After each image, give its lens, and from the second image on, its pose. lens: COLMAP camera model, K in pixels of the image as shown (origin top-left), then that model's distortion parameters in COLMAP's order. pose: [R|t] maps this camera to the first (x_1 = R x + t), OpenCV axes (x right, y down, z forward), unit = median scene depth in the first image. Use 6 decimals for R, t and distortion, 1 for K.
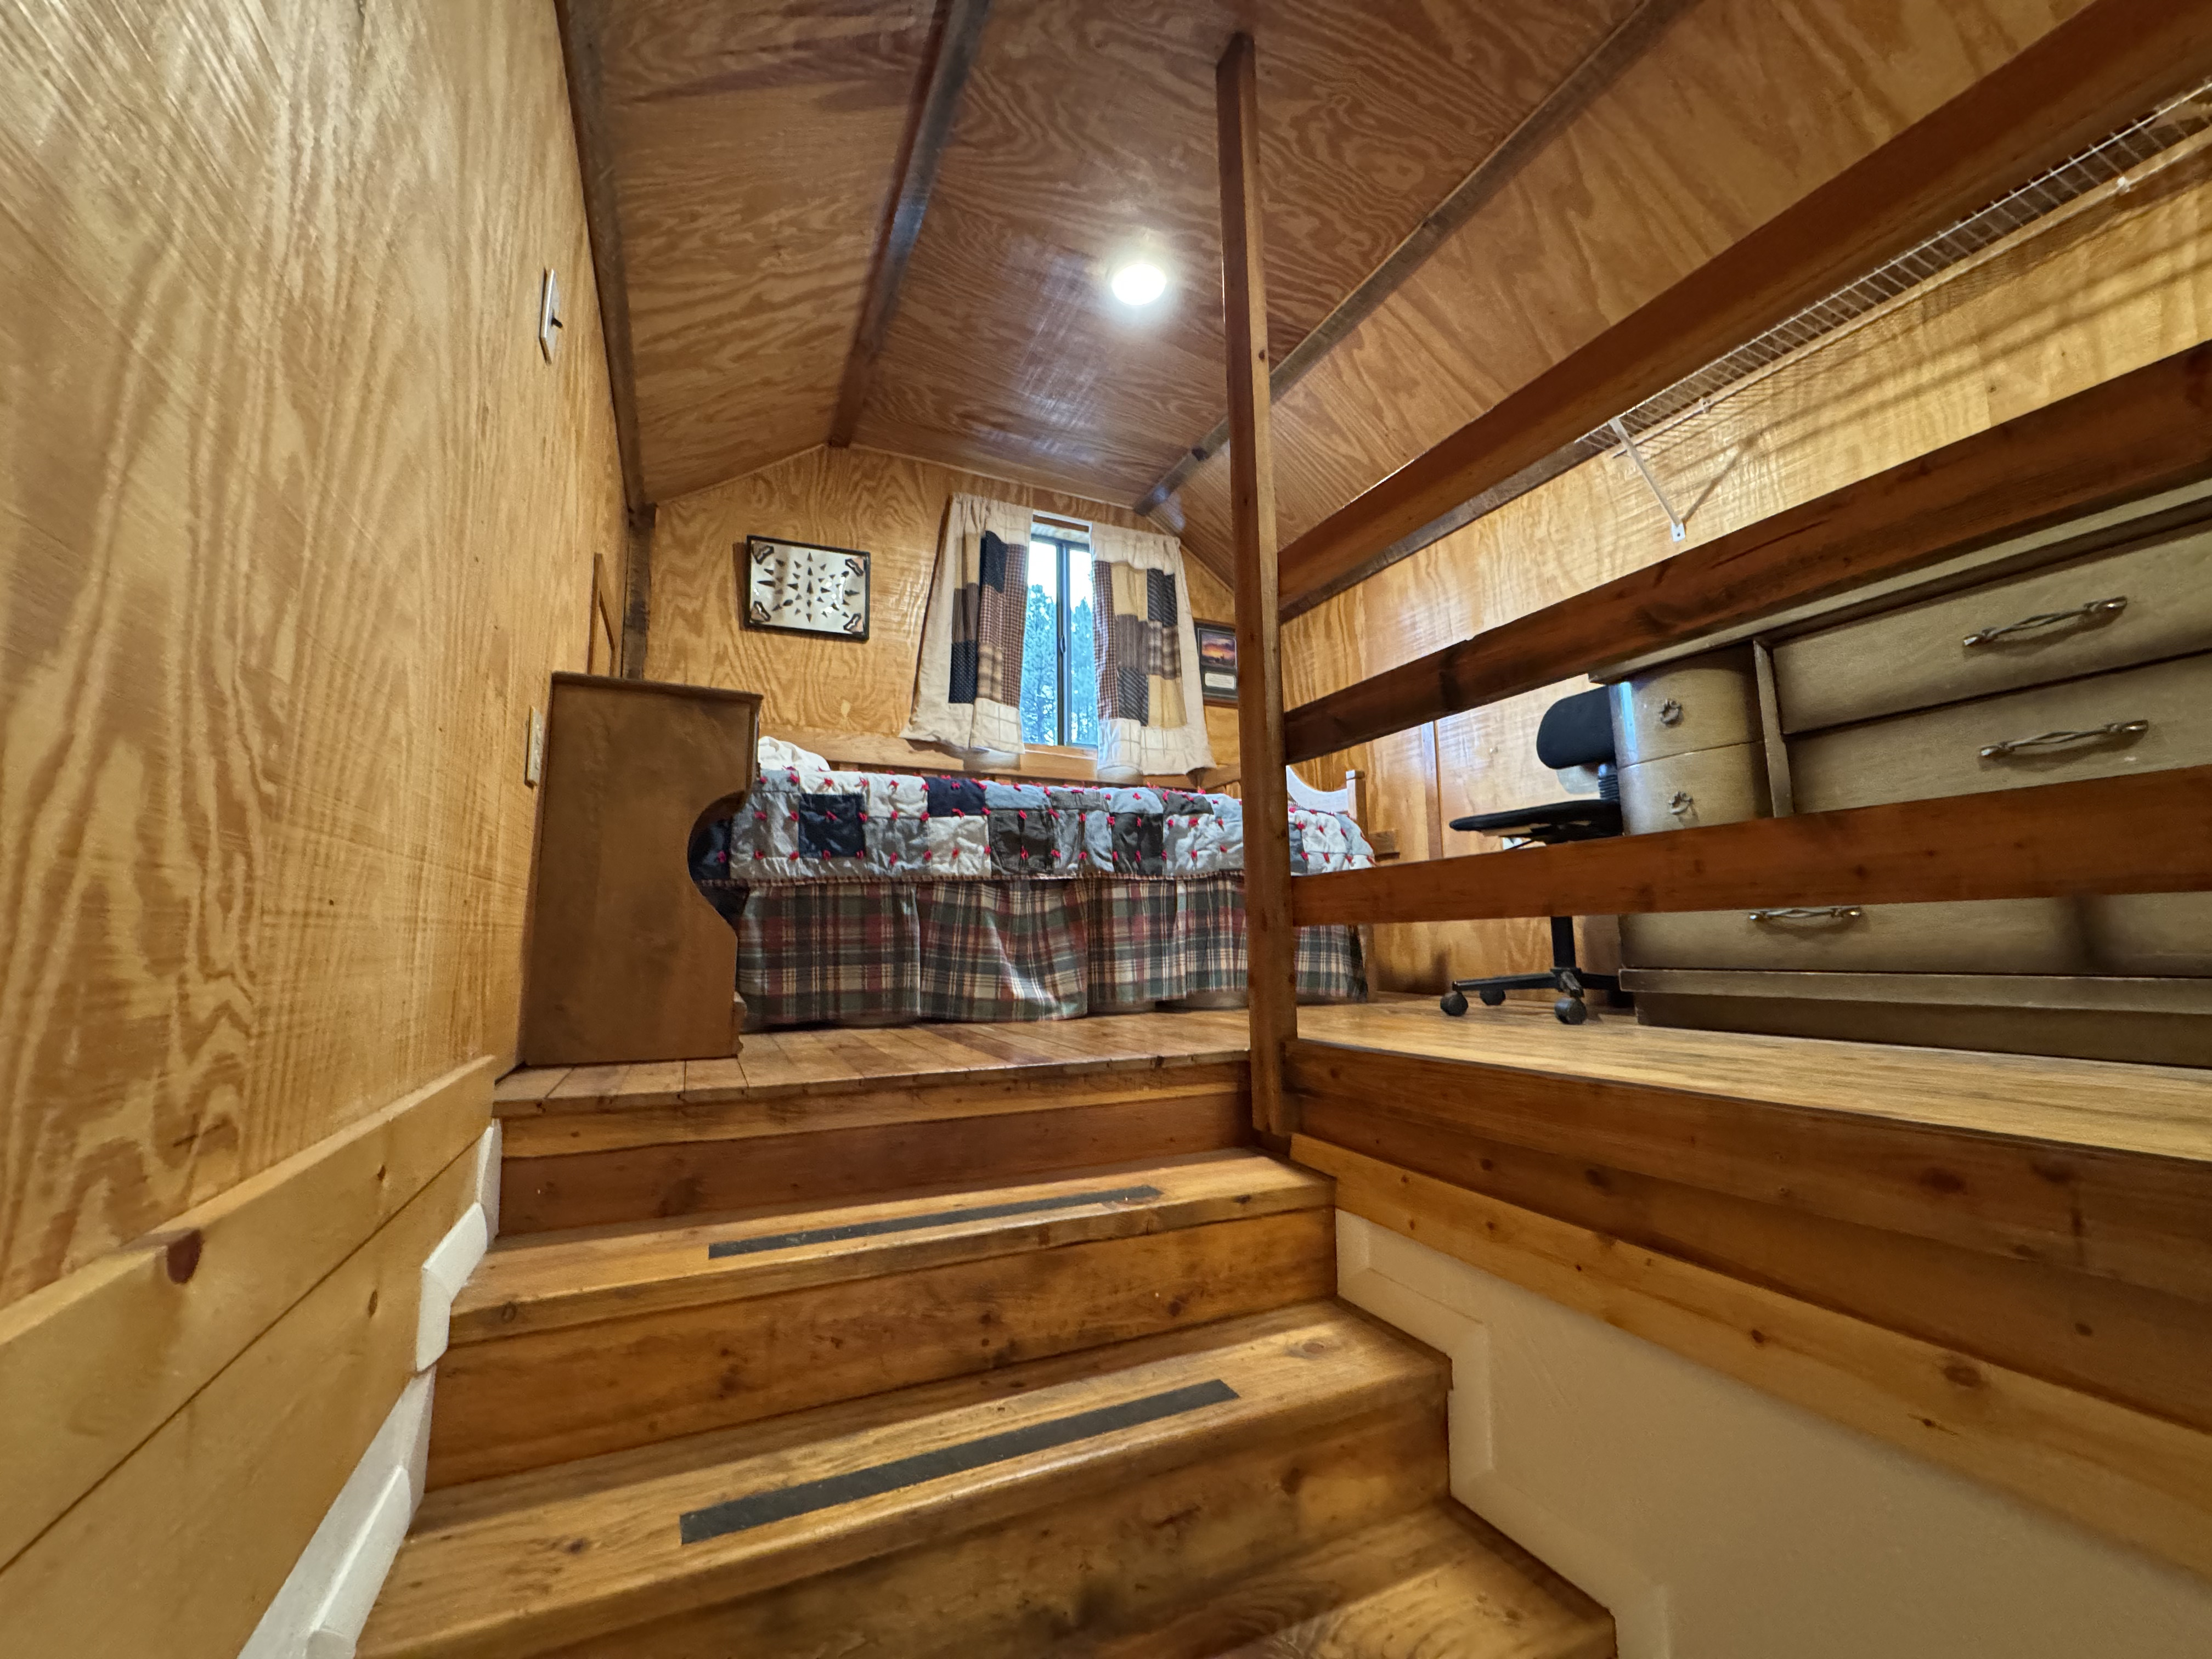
lens RADIAL K [[886.4, 0, 1106.0], [0, 886.4, 829.5], [0, 0, 1]] dist [-0.002763, 0.000132]
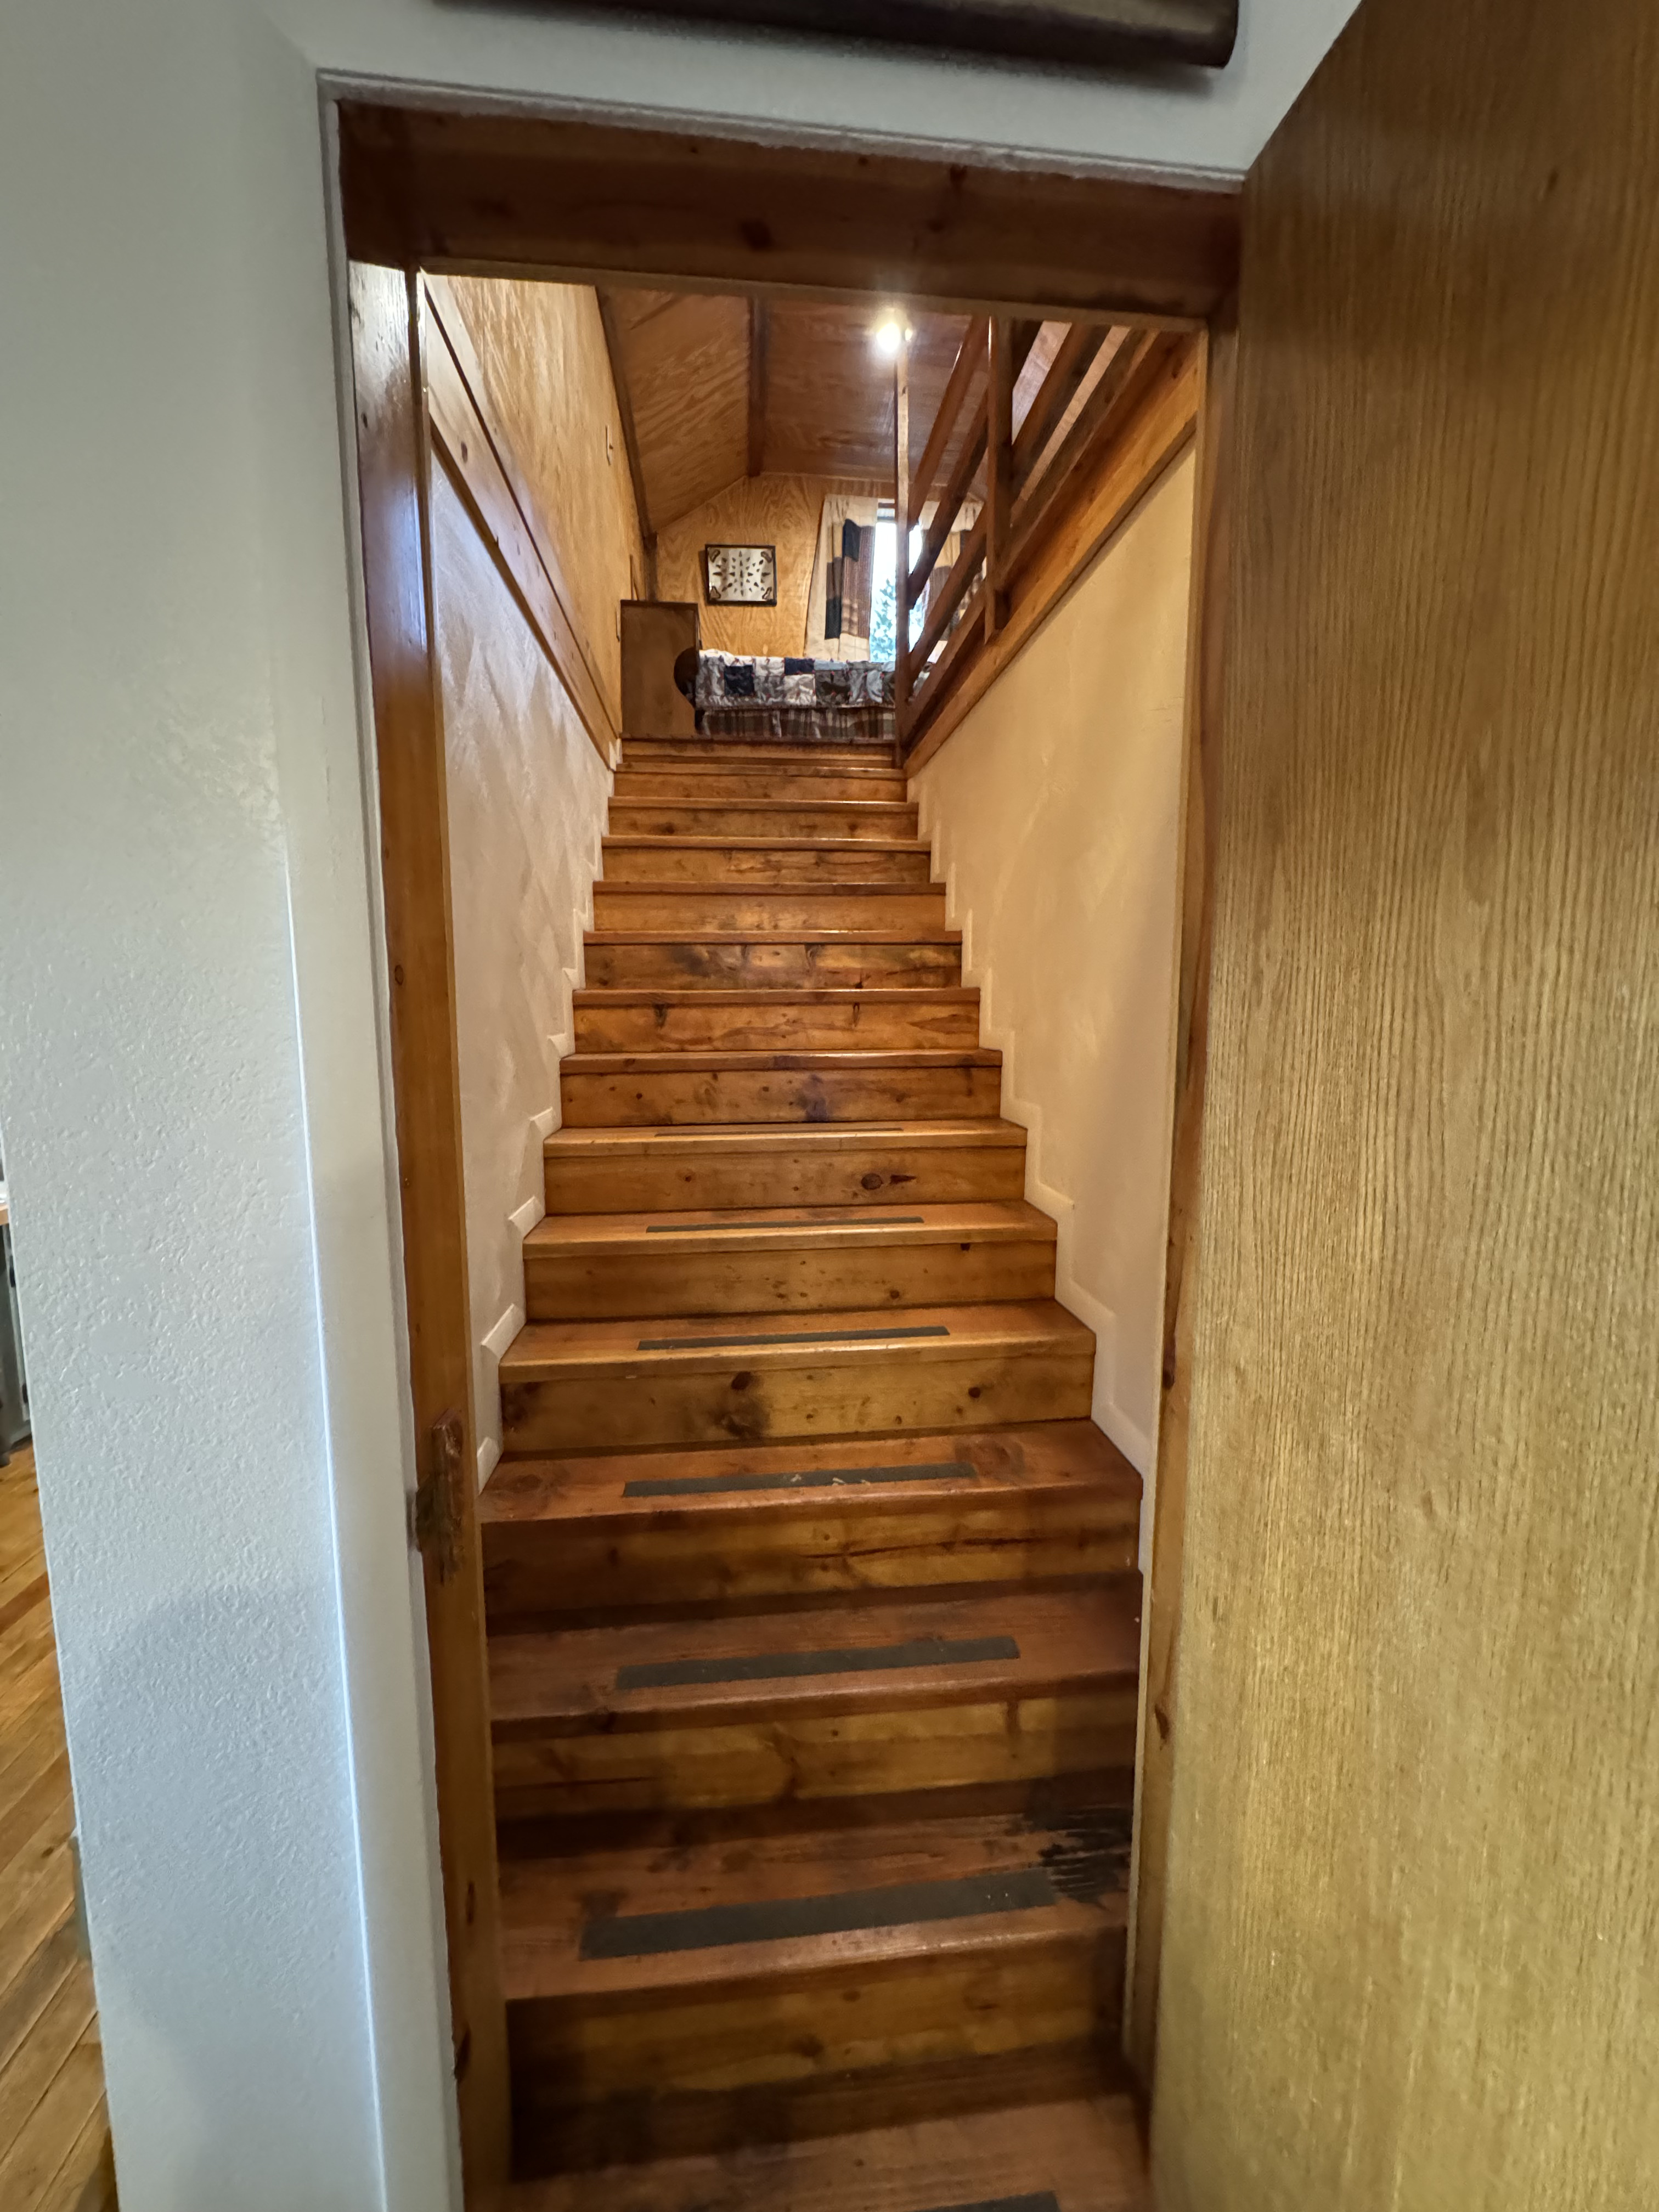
lens RADIAL K [[876.9, 0, 825.9], [0, 876.9, 1102.4], [0, 0, 1]] dist [-0.002303, -0.000122]
pose [[0.946946, 0.040177, -0.318871, 0.565502], [0.036357, 0.972396, 0.230488, 0.474298], [0.319329, -0.229853, 0.919346, -1.036620]]
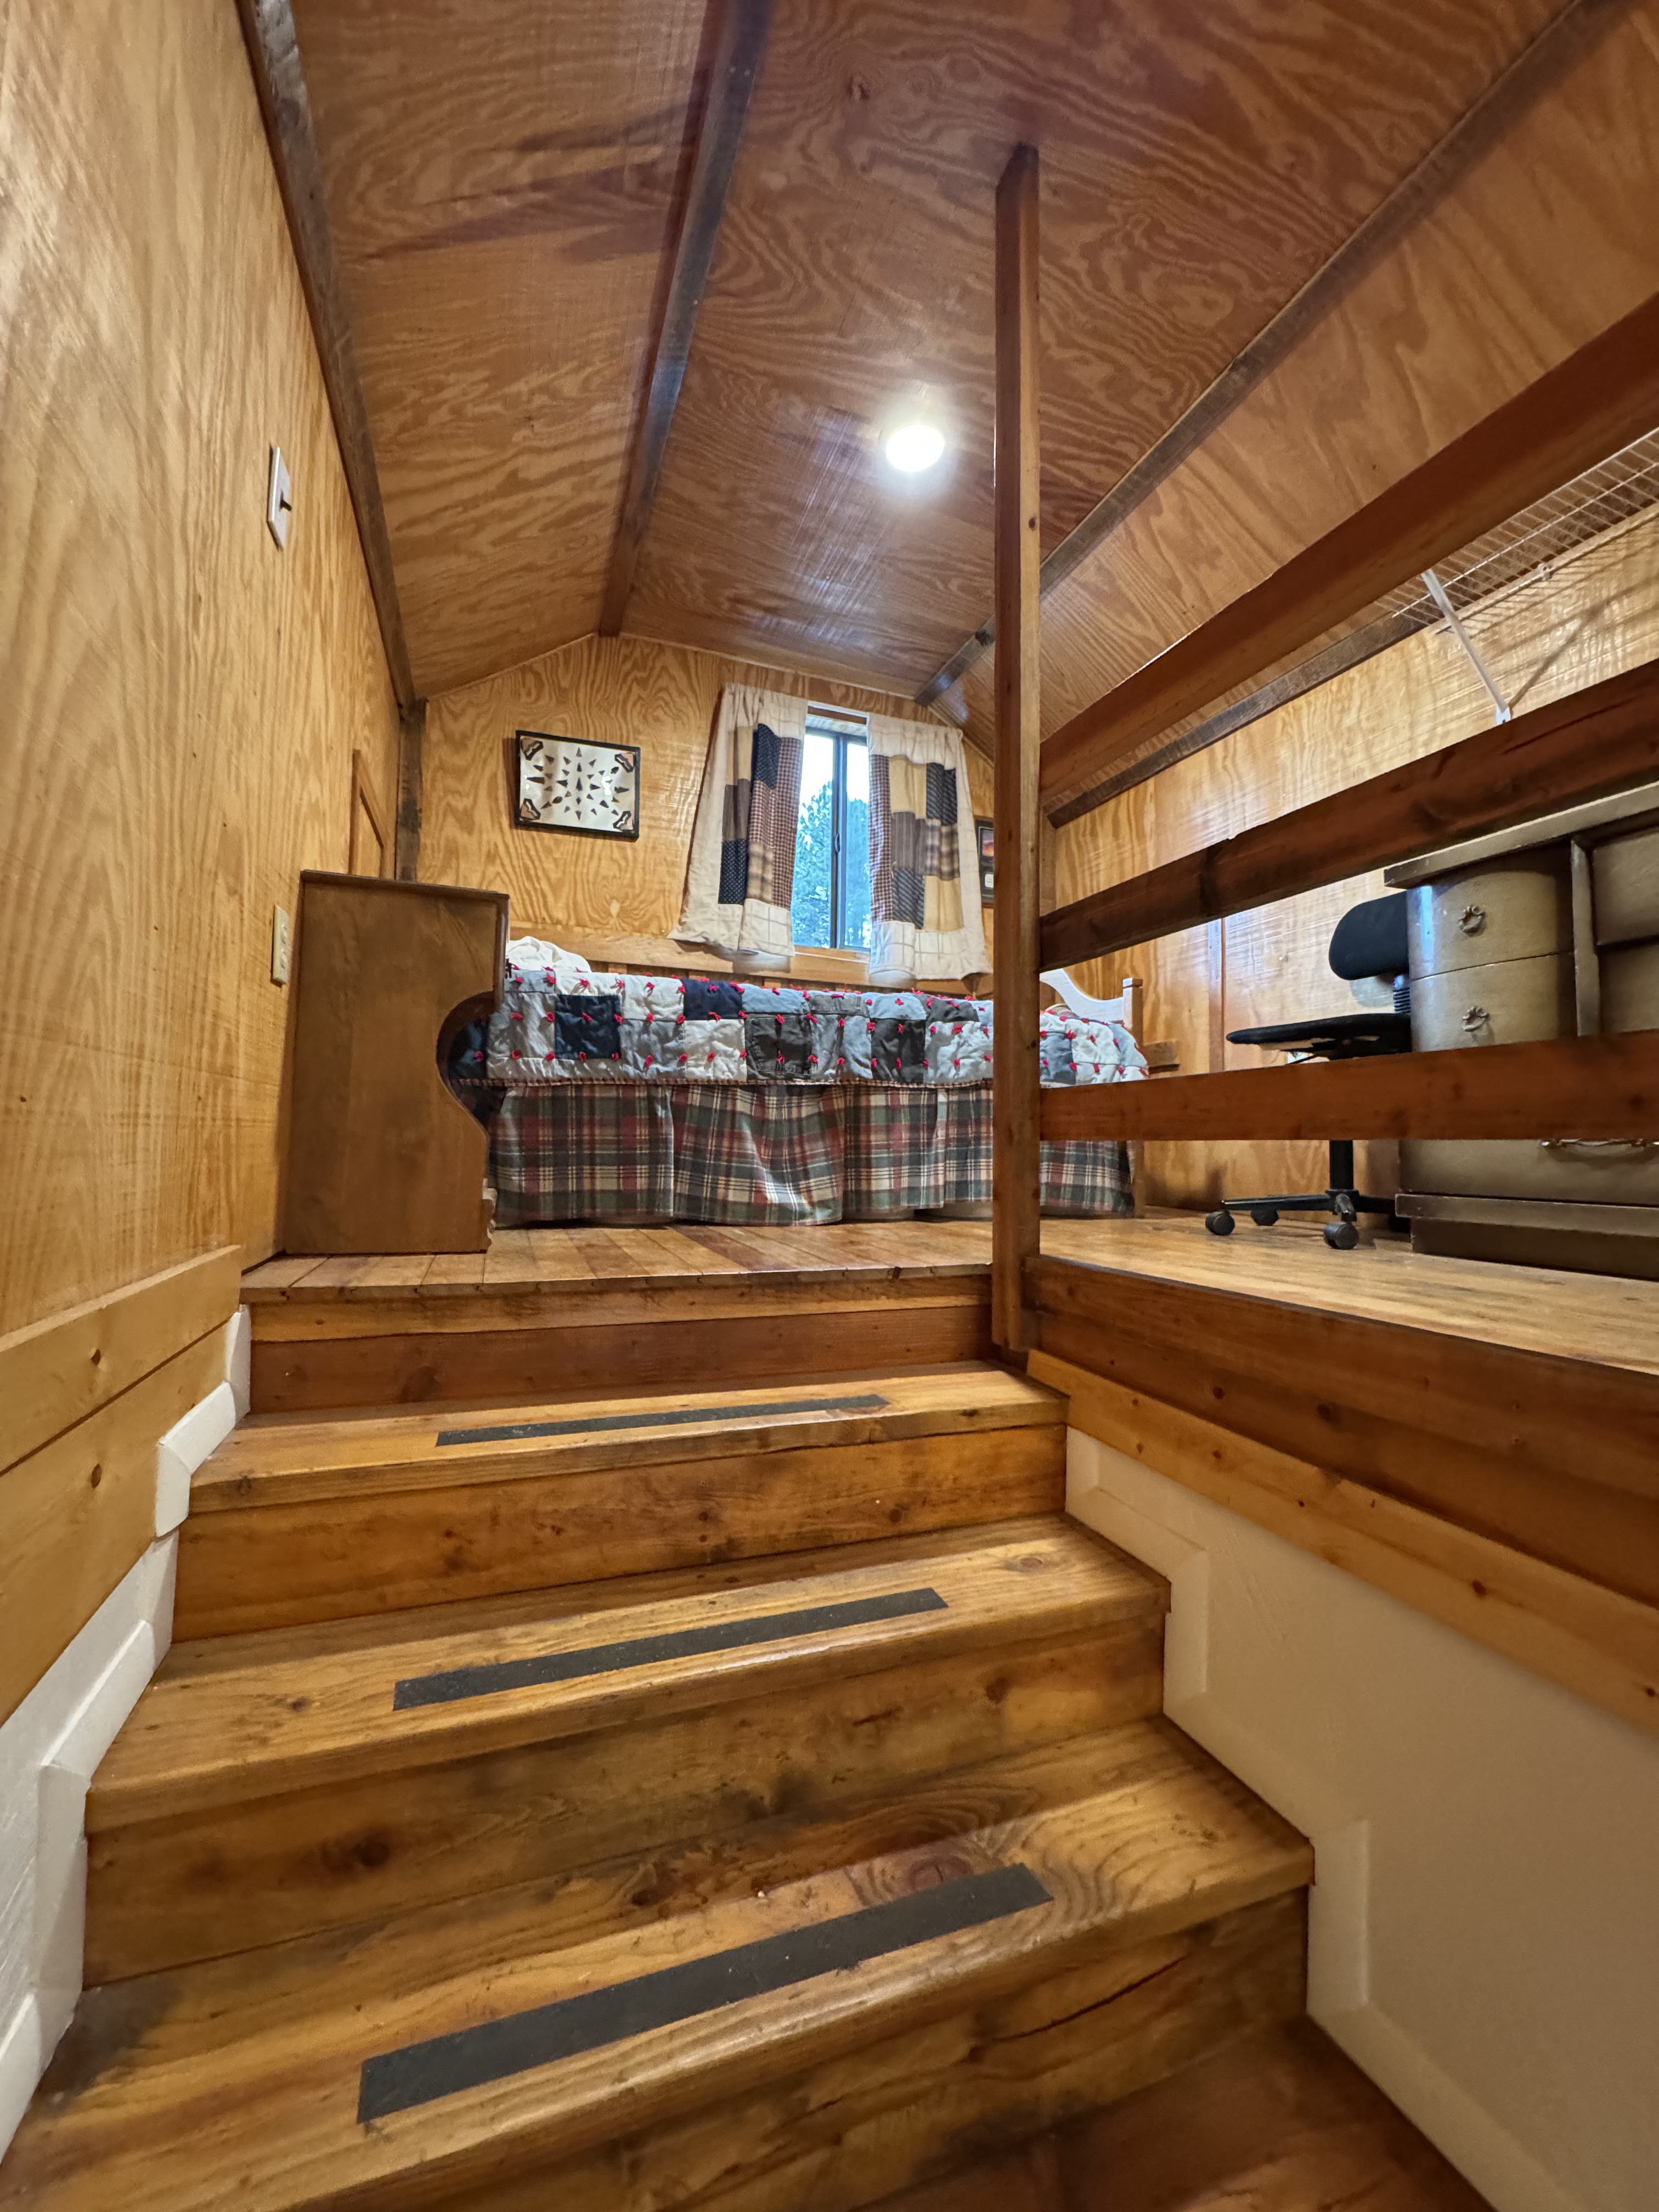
lens RADIAL K [[886.4, 0, 829.2], [0, 886.4, 1103.7], [0, 0, 1]] dist [-0.002763, 0.000132]
pose [[0.996845, 0.024010, -0.075661, 0.038834], [-0.017901, 0.996601, 0.080407, -0.003264], [0.077334, -0.078799, 0.993886, 0.017001]]
